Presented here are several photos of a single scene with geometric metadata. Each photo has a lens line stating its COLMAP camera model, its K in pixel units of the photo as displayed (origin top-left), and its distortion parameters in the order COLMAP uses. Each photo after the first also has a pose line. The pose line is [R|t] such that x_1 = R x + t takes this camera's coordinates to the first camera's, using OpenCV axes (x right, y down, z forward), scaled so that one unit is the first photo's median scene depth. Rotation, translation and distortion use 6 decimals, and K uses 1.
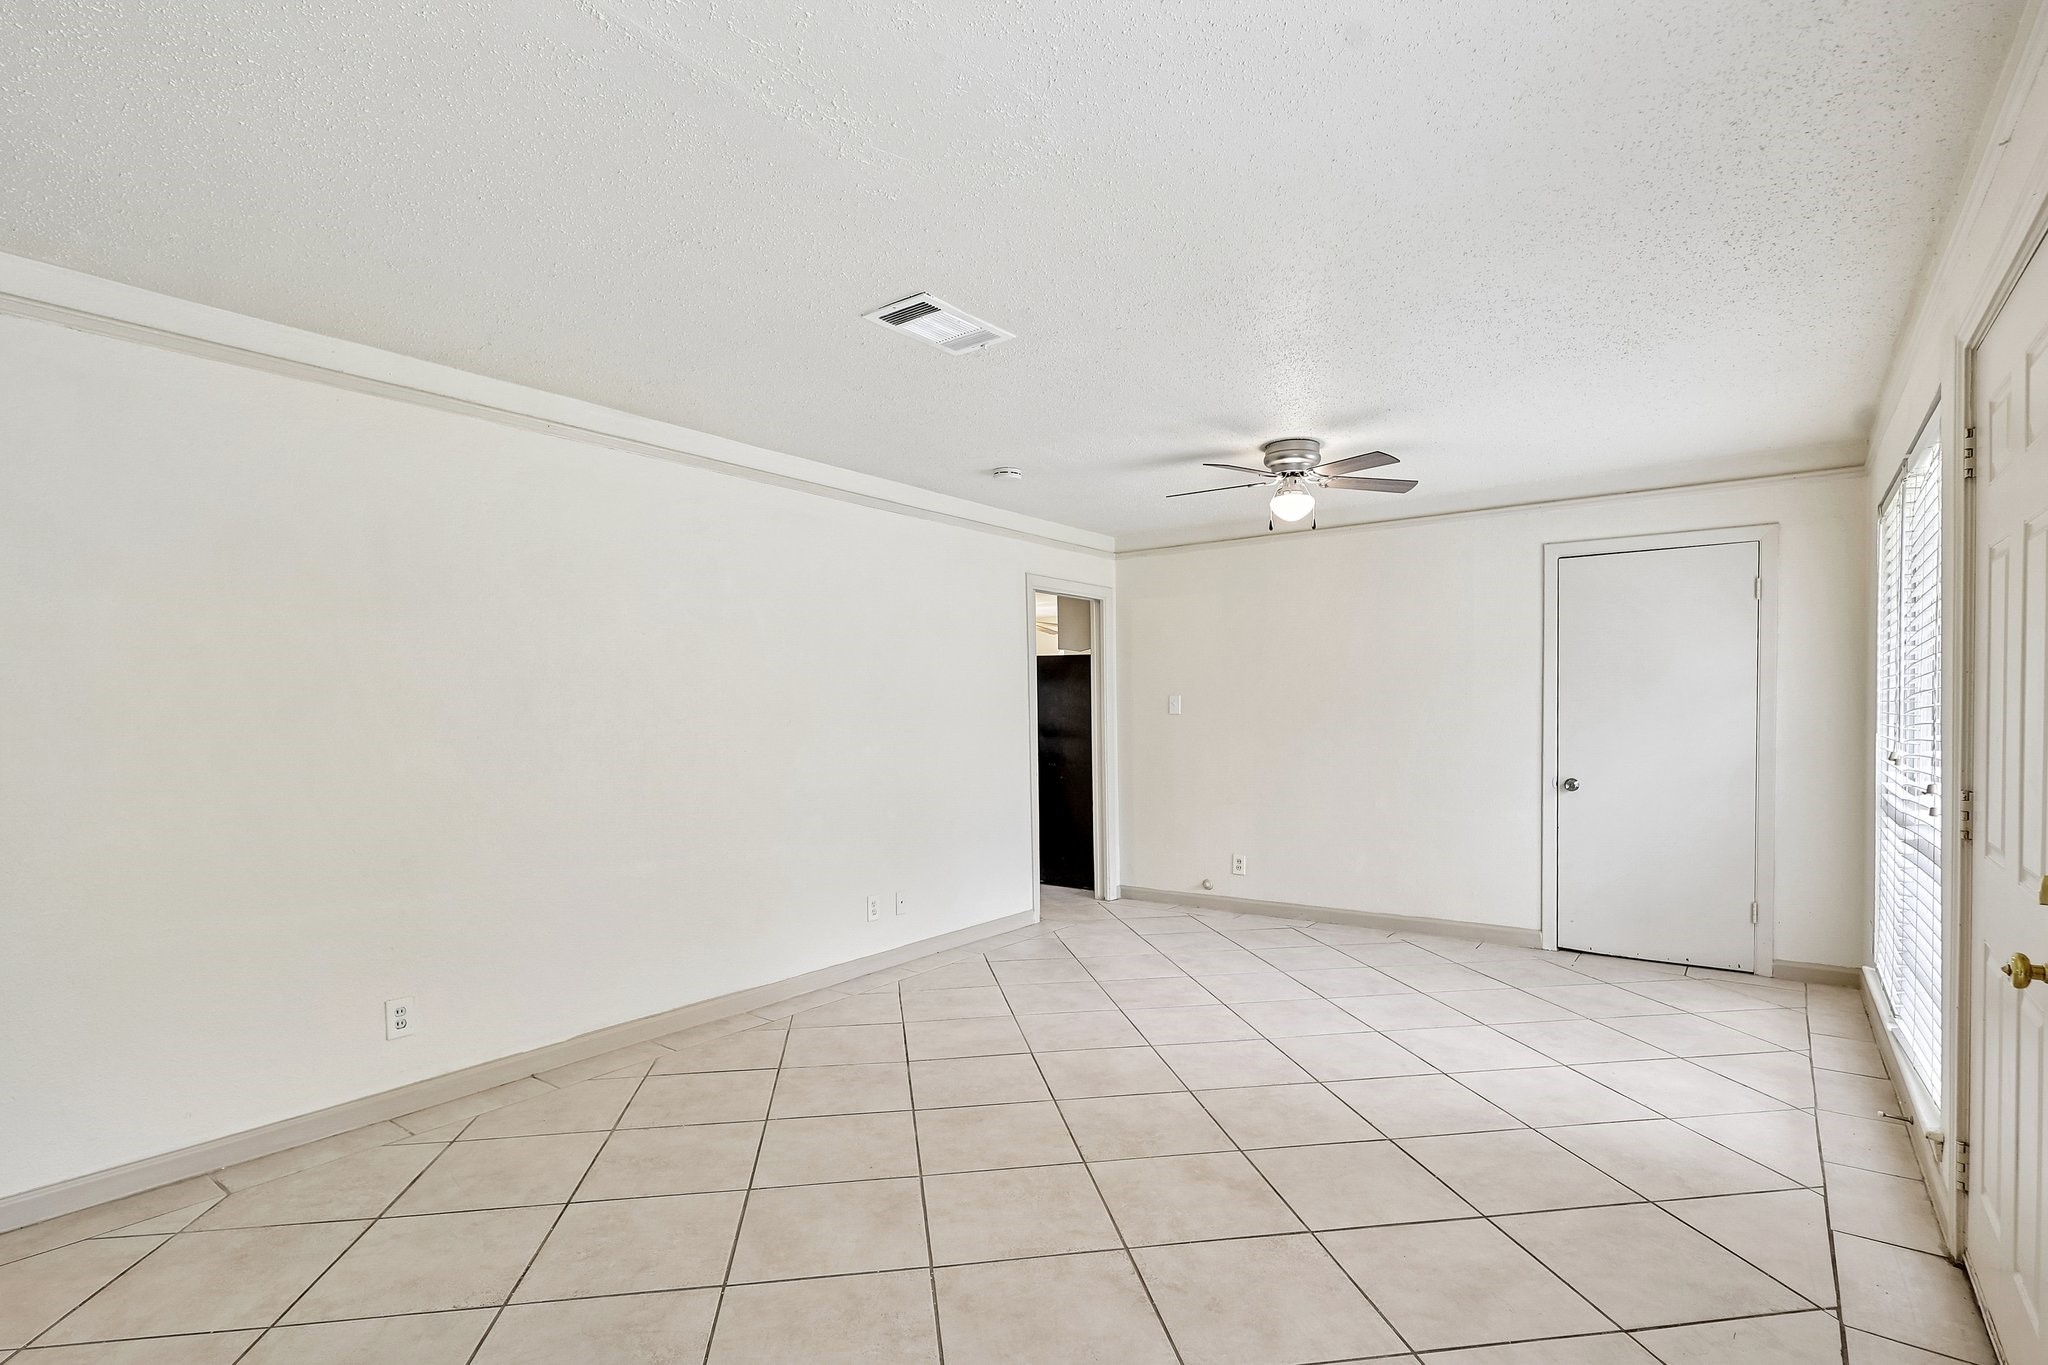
lens RADIAL K [[963.7, 0, 1022.6], [0, 963.7, 695.4], [0, 0, 1]] dist [-0.003807, 0.001571]
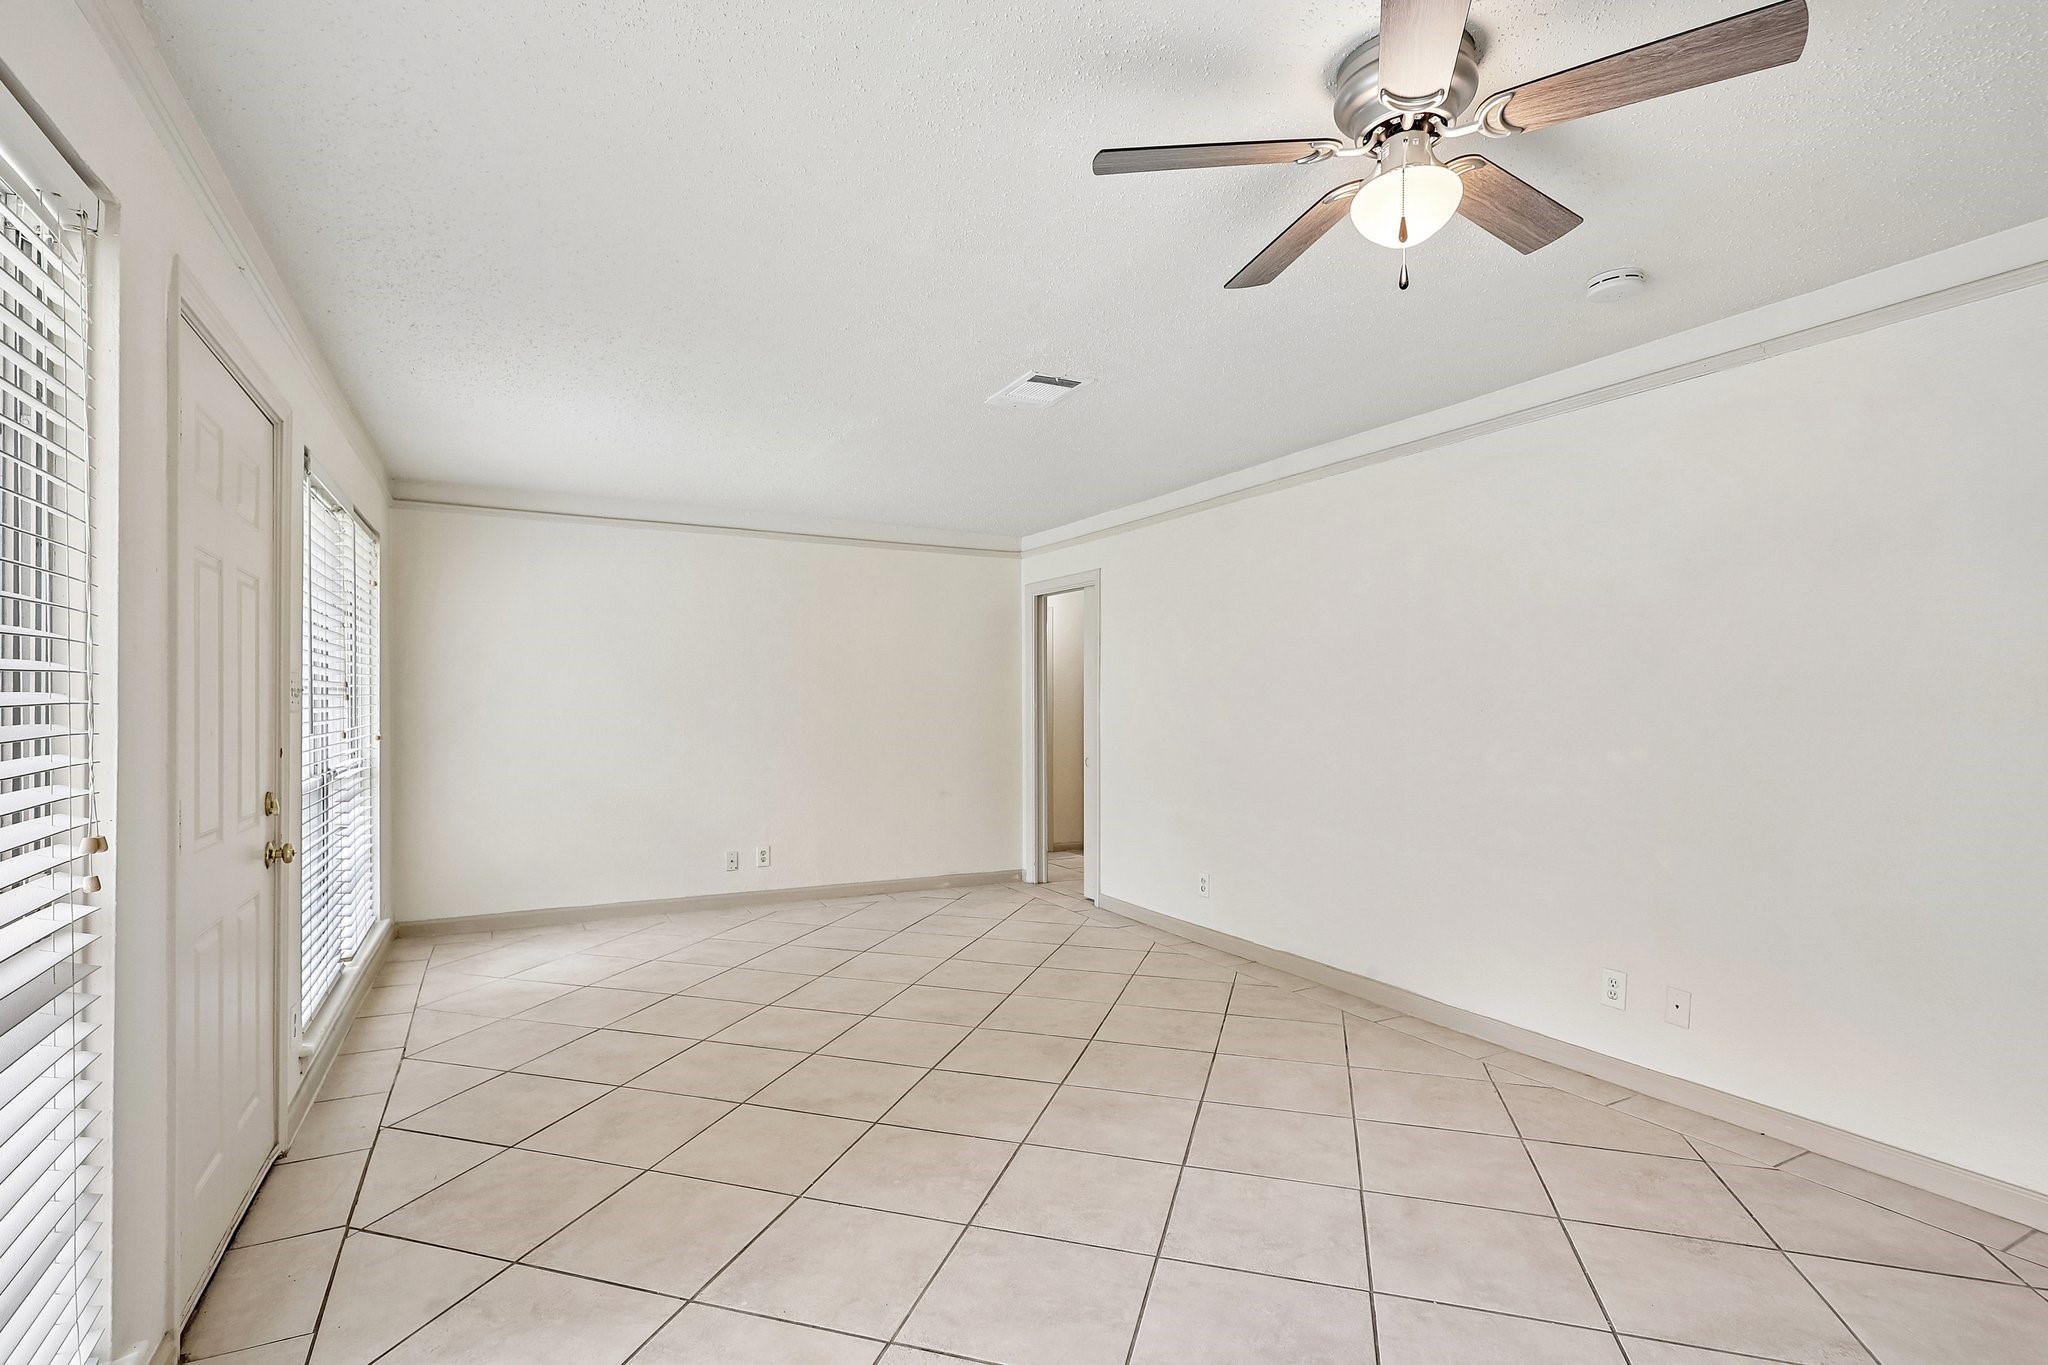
lens RADIAL K [[963.7, 0, 1022.6], [0, 963.7, 695.4], [0, 0, 1]] dist [-0.003807, 0.001571]
pose [[-0.408909, 0.002925, -0.912571, 0.953411], [0.019261, 0.999800, -0.005426, 0.012424], [0.912372, -0.019796, -0.408883, 1.350647]]
